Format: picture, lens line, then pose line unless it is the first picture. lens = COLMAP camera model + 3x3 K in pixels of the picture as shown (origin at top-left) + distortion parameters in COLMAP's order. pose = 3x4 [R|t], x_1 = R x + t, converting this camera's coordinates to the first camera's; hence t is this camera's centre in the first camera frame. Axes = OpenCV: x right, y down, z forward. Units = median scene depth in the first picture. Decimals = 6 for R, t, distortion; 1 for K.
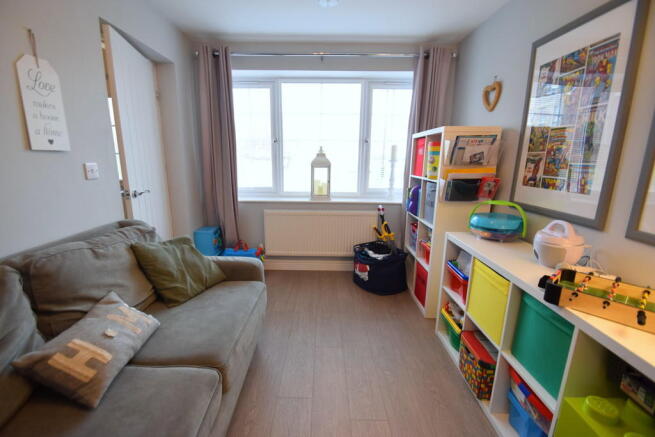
lens RADIAL K [[292.4, 0, 325.1], [0, 292.4, 218.5], [0, 0, 1]] dist [-0.018110, -0.004461]
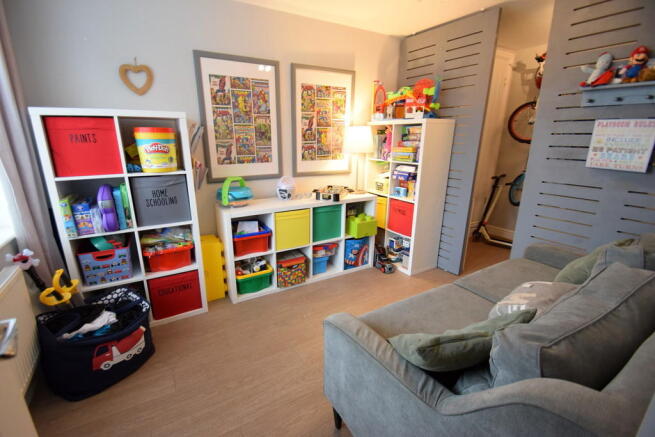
lens RADIAL K [[292.4, 0, 325.1], [0, 292.4, 219.9], [0, 0, 1]] dist [-0.018110, -0.004461]
pose [[-0.523113, -0.248997, 0.815078, -0.774196], [0.163659, 0.909222, 0.382793, -0.334184], [-0.836402, 0.333639, -0.434876, 1.322163]]
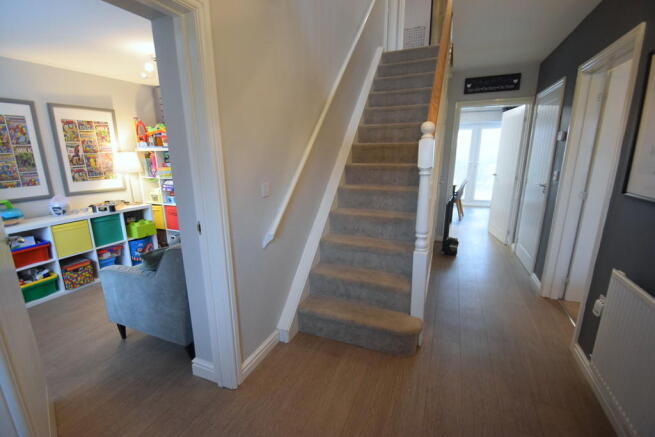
lens RADIAL K [[292.4, 0, 337.1], [0, 292.4, 227.1], [0, 0, 1]] dist [-0.018110, -0.004461]
pose [[-0.926708, -0.112306, 0.358609, -1.635608], [0.059765, 0.898104, 0.435704, -0.487374], [-0.371000, 0.425202, -0.825568, 1.658904]]
